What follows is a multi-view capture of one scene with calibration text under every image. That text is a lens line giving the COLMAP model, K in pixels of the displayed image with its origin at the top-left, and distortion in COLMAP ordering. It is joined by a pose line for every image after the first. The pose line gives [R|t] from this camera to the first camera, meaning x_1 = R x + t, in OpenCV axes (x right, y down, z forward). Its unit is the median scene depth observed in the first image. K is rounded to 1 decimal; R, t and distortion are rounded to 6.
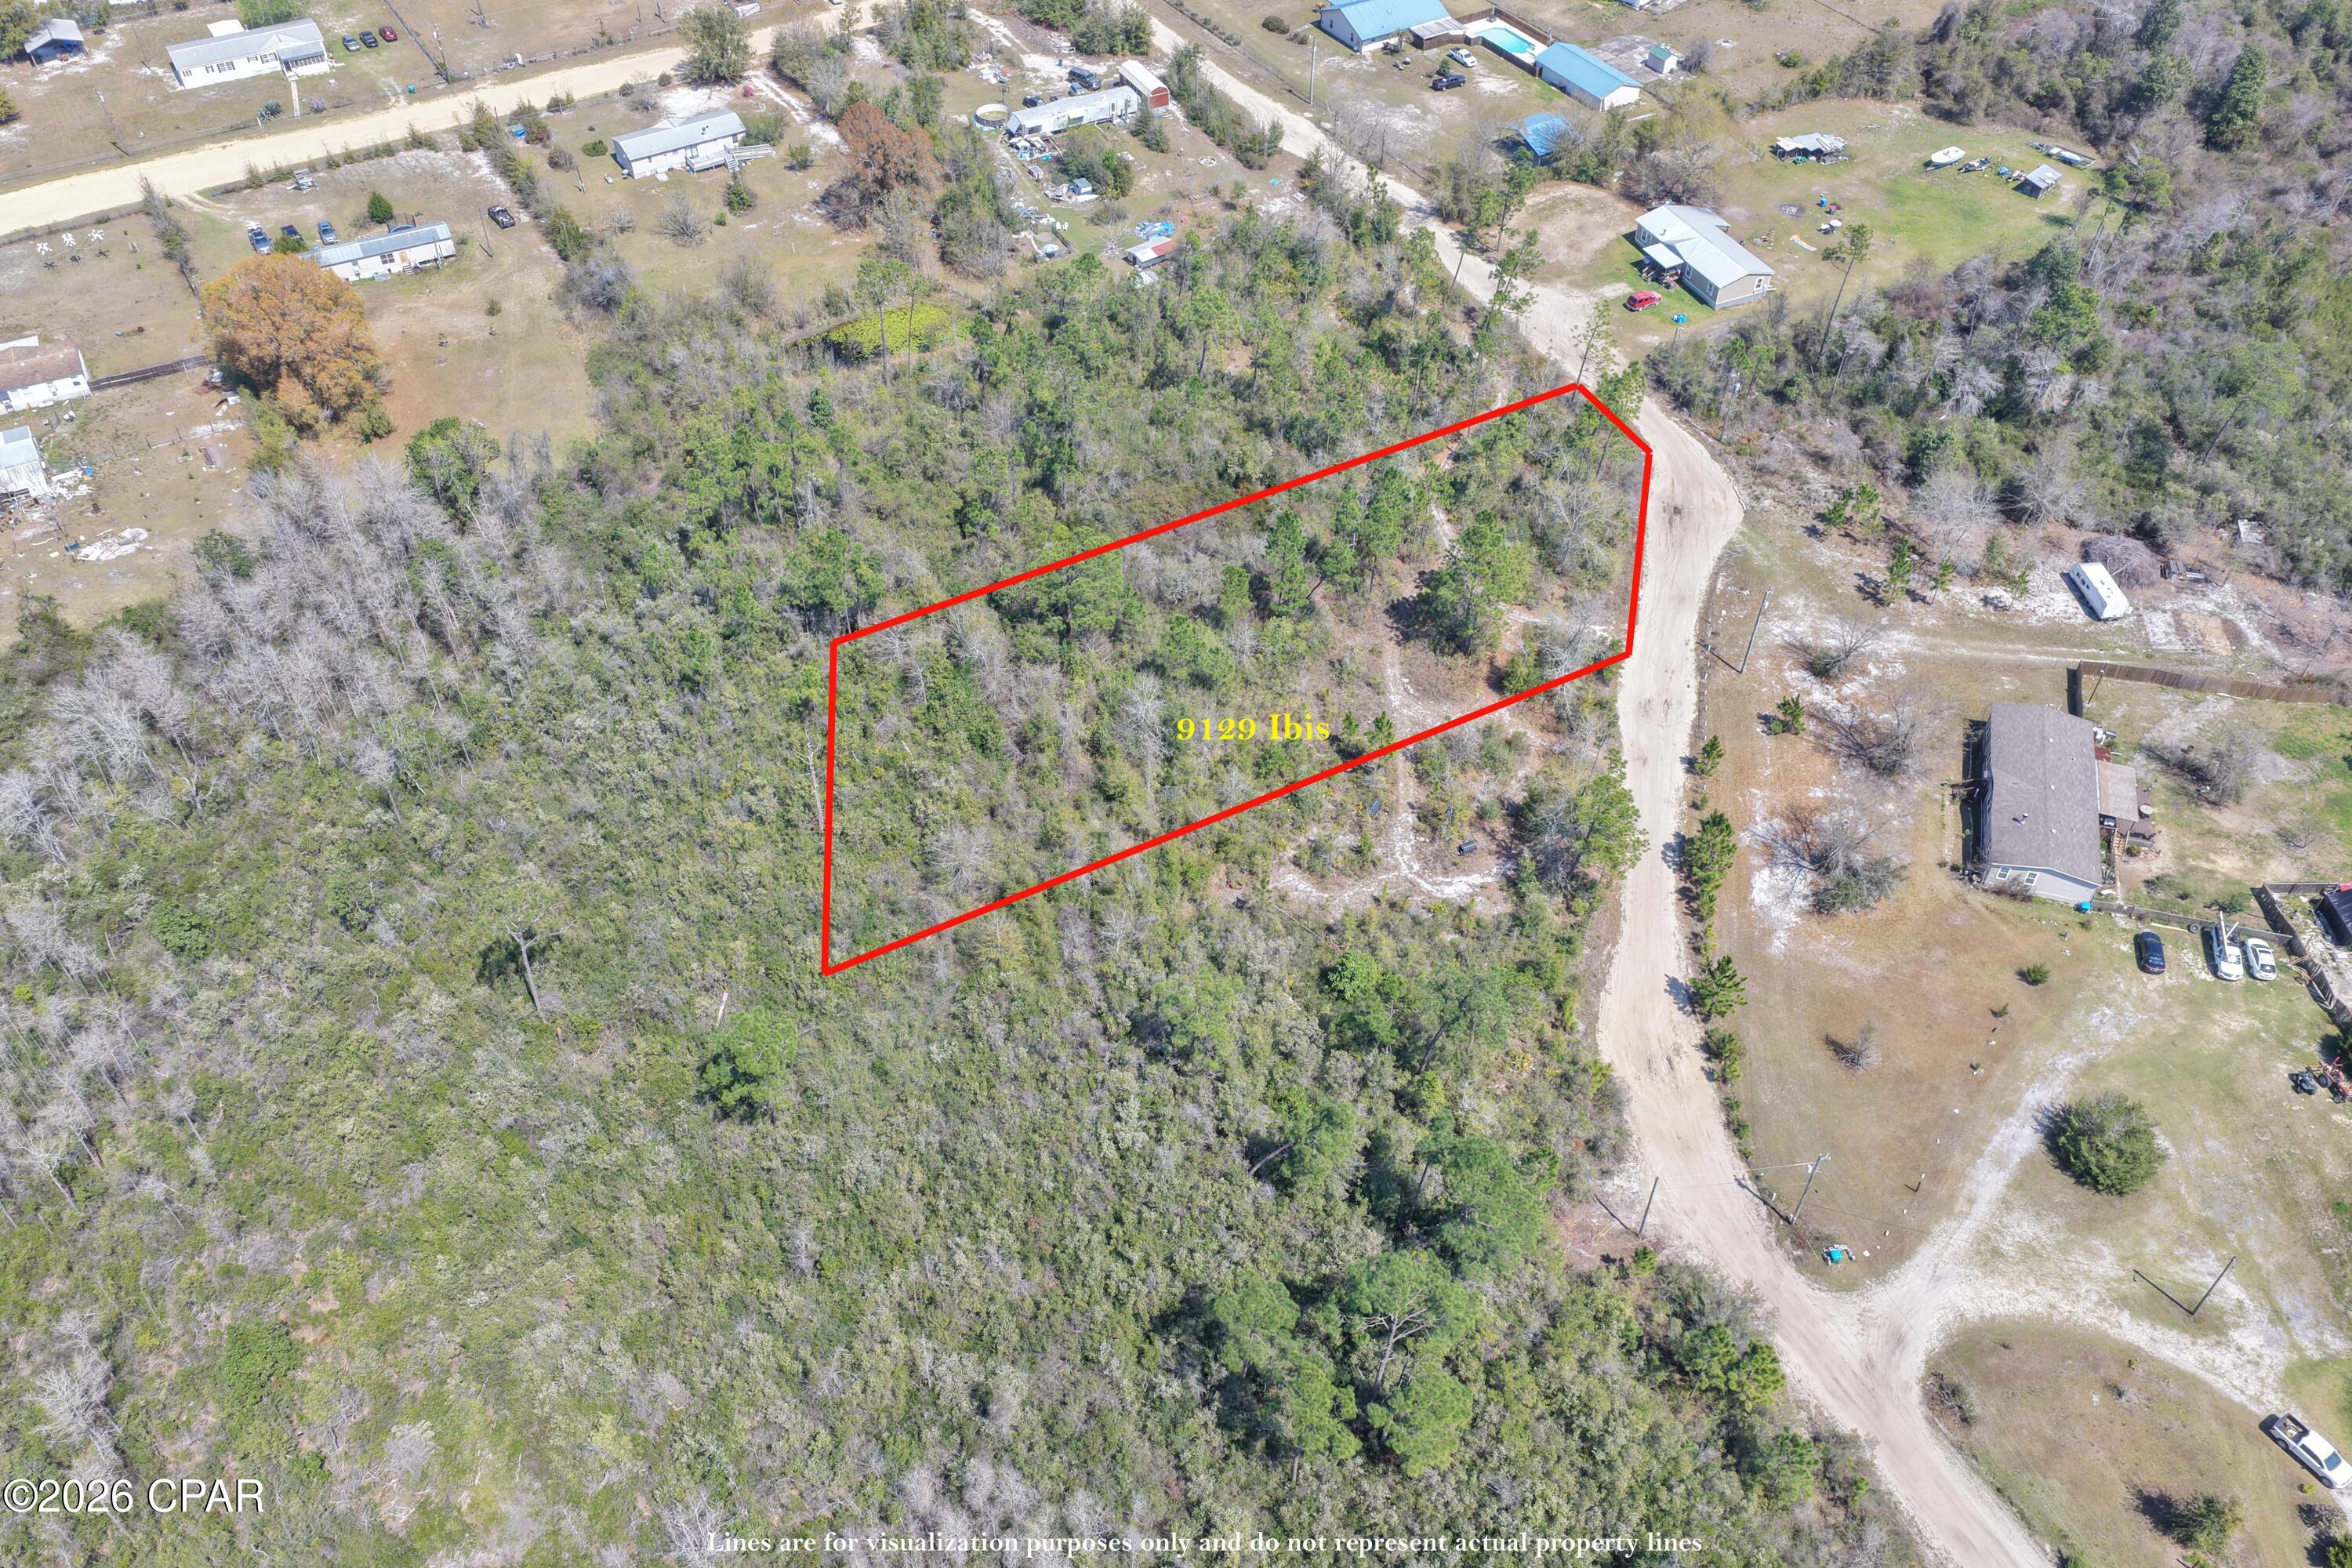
lens RADIAL K [[1944.7, 0, 1185.0], [0, 1944.7, 794.9], [0, 0, 1]] dist [-0.015391, 0.048666]
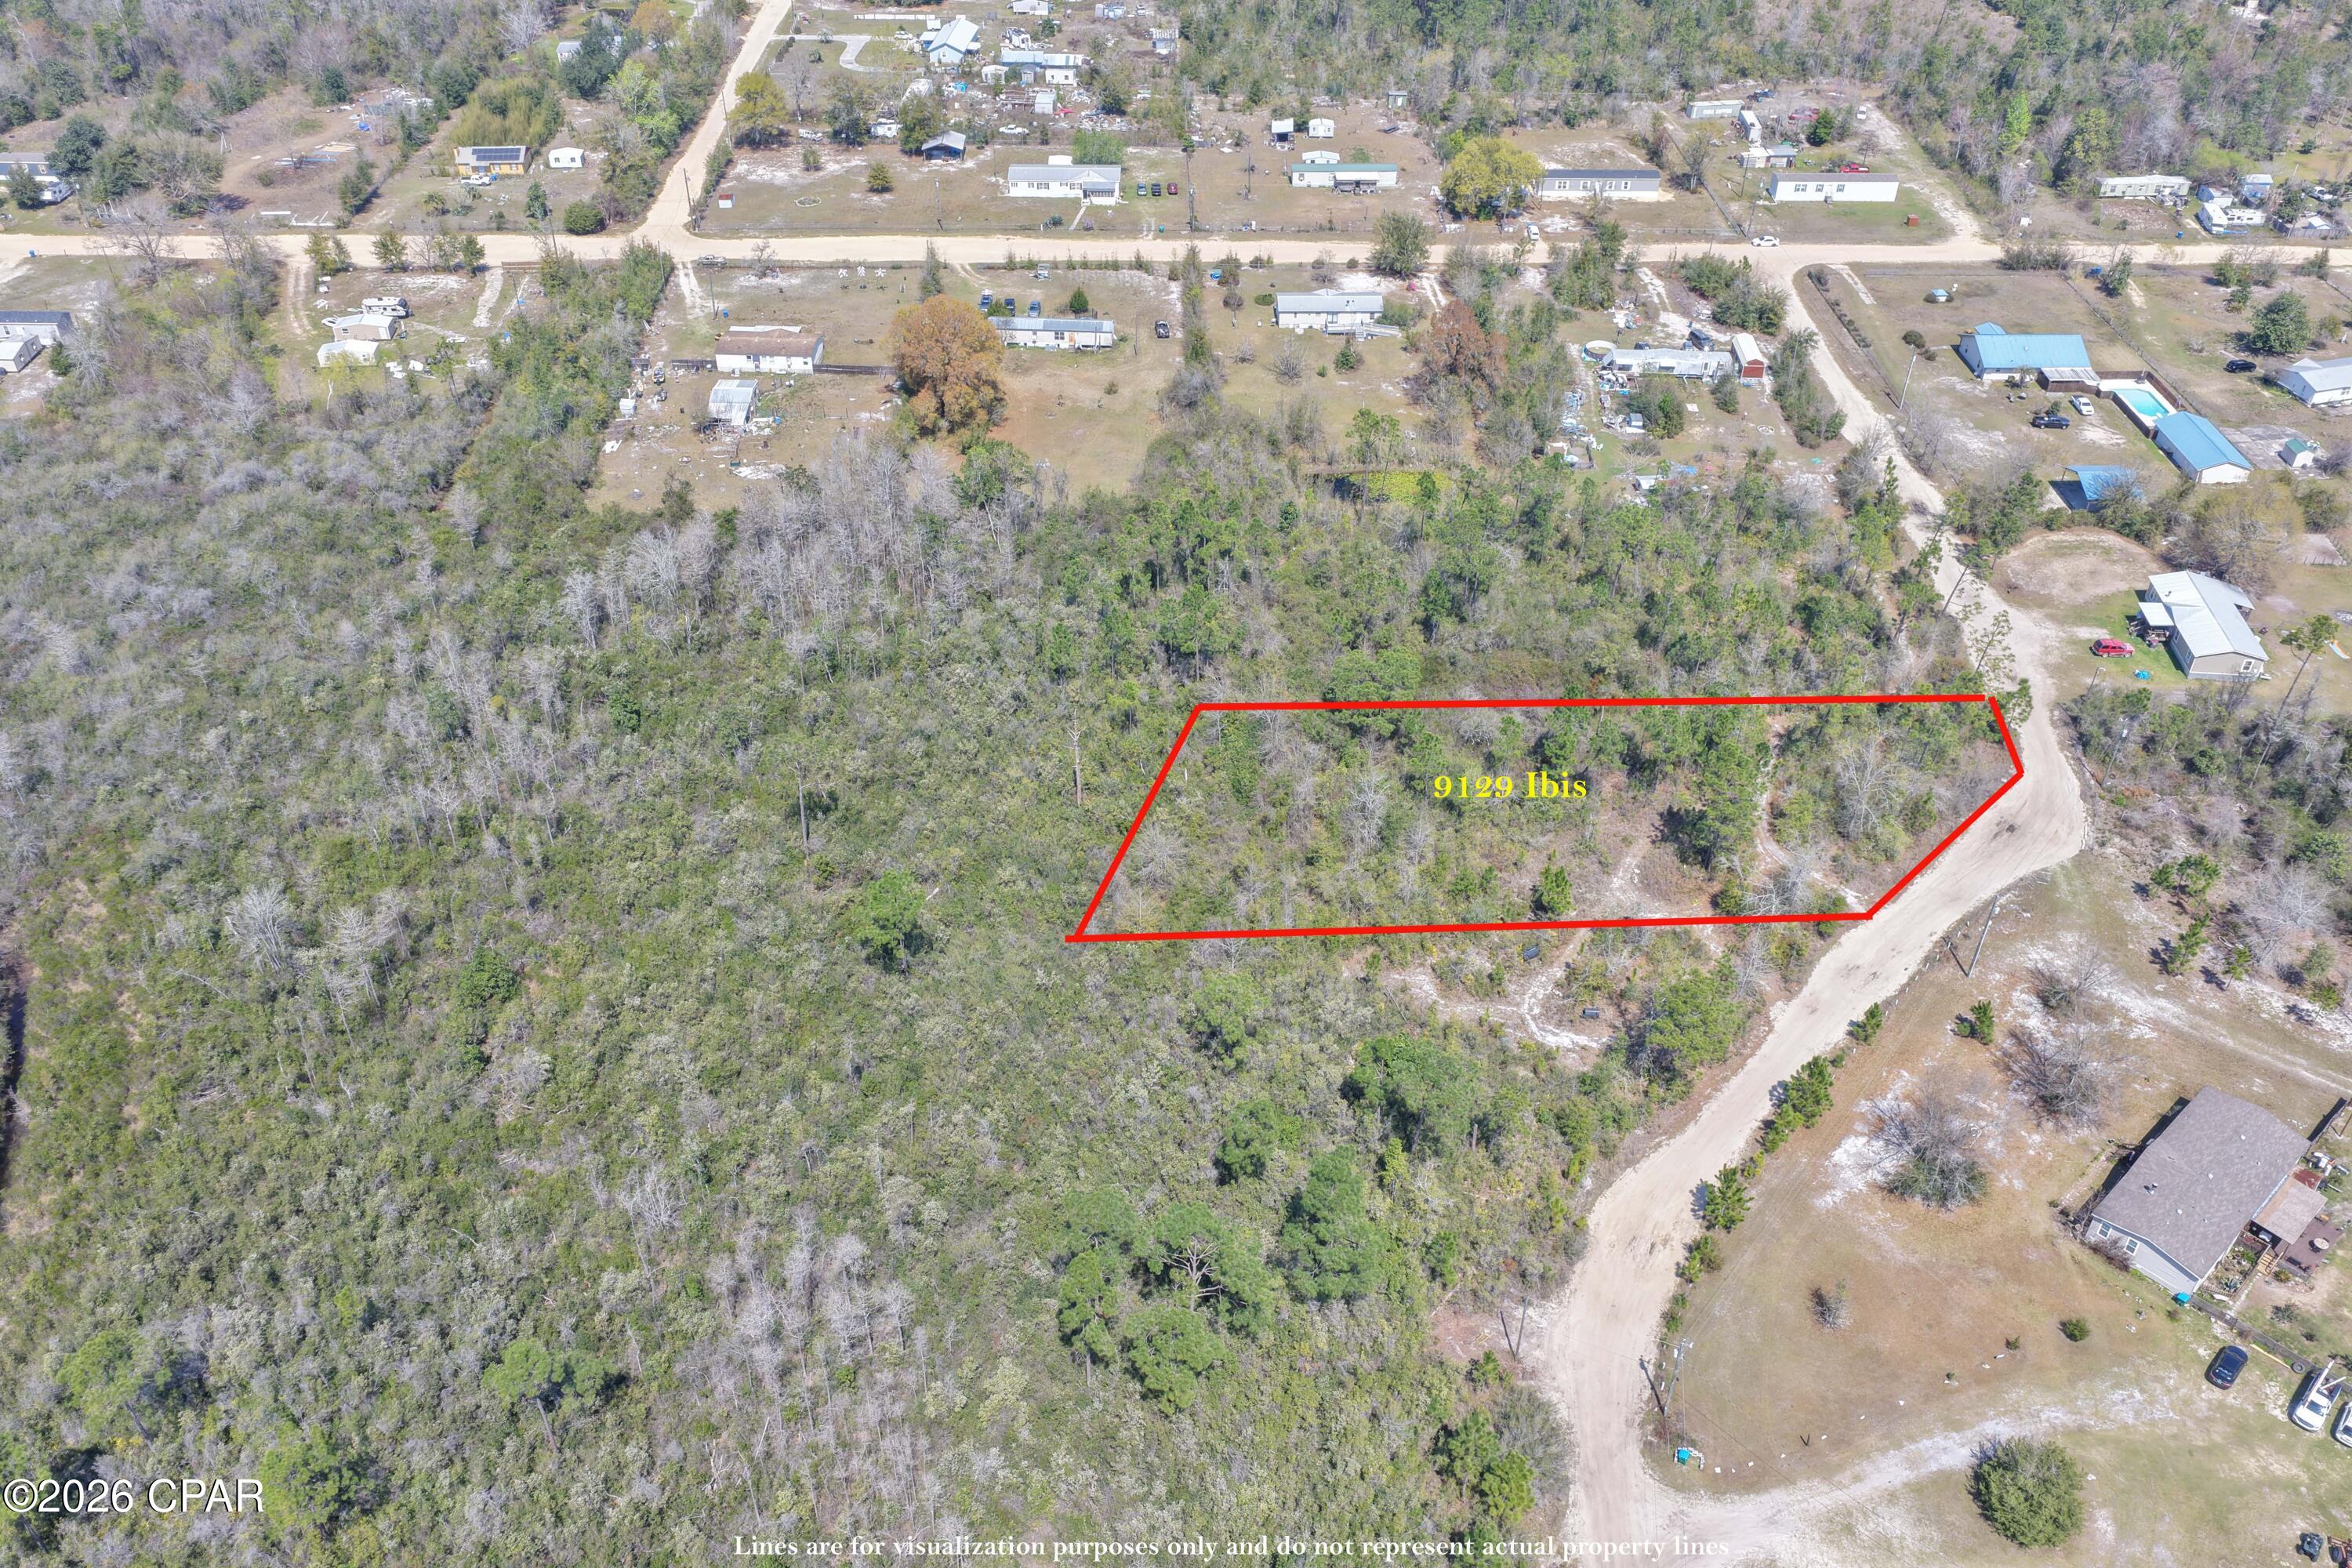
lens RADIAL K [[1944.7, 0, 1185.0], [0, 1944.7, 794.9], [0, 0, 1]] dist [-0.015391, 0.048666]
pose [[0.862859, 0.309253, -0.399796, 0.265799], [-0.362873, 0.929633, -0.064072, 0.050571], [0.351849, 0.200361, 0.914362, -0.050280]]
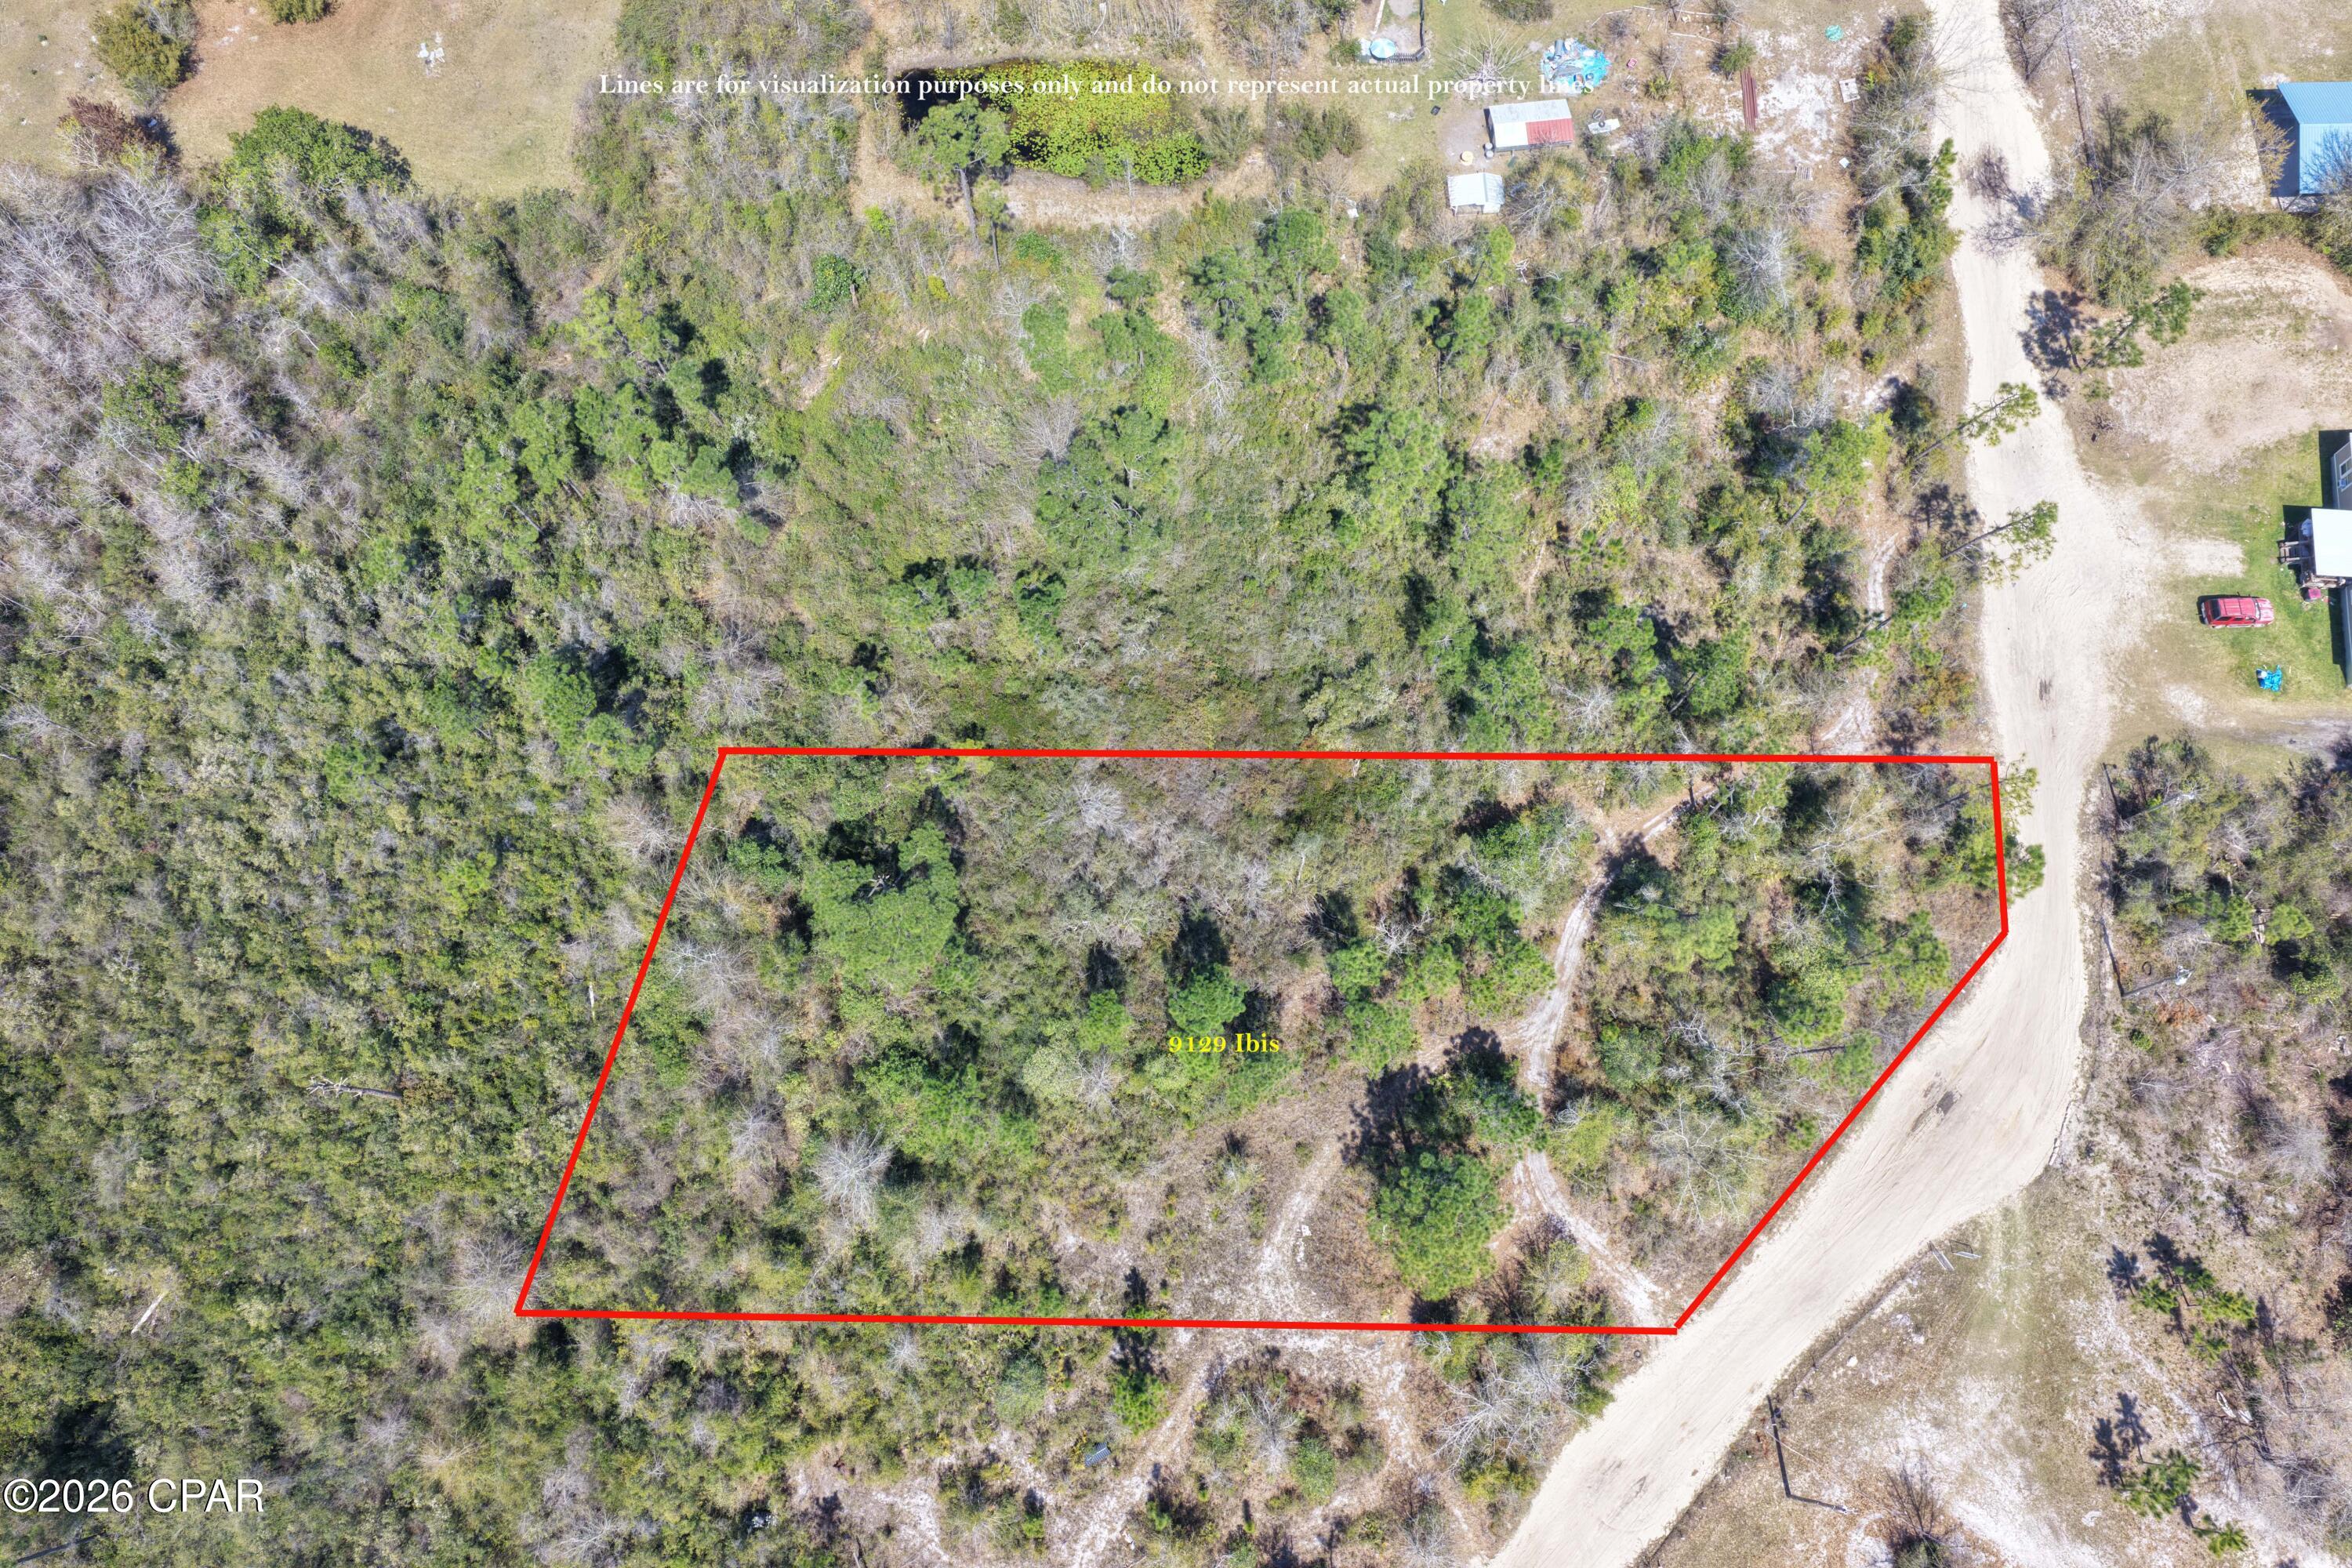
lens RADIAL K [[1944.7, 0, 1185.0], [0, 1944.7, 794.9], [0, 0, 1]] dist [-0.015391, 0.048666]
pose [[0.860607, 0.484392, -0.157225, 0.094162], [-0.357129, 0.794120, 0.491765, -0.410189], [0.363063, -0.367066, 0.856416, 0.413587]]
